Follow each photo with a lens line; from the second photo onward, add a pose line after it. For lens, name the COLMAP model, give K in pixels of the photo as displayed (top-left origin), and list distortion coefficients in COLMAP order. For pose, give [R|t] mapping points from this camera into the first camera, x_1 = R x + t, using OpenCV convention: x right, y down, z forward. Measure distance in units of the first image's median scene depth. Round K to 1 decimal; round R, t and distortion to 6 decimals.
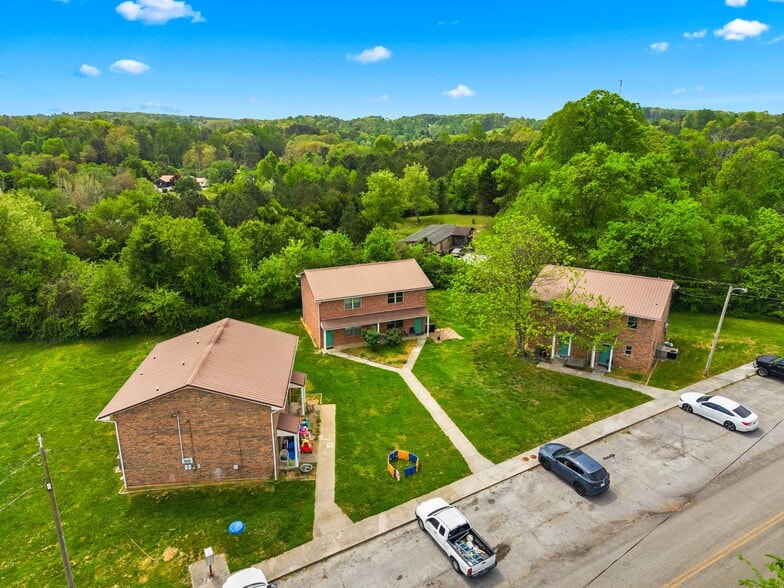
lens RADIAL K [[539.4, 0, 384.1], [0, 539.4, 283.2], [0, 0, 1]] dist [0.043505, -0.059871]
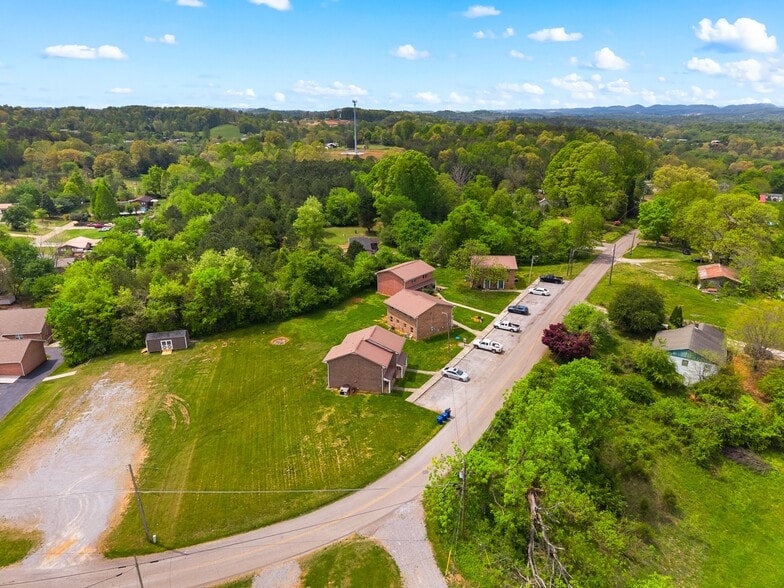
lens RADIAL K [[518.8, 0, 417.7], [0, 518.8, 267.5], [0, 0, 1]] dist [0.039668, -0.000489]
pose [[0.841388, -0.131268, 0.524246, -1.378774], [0.131908, 0.990596, 0.036334, -0.110647], [-0.524086, 0.038581, 0.850791, -1.118146]]
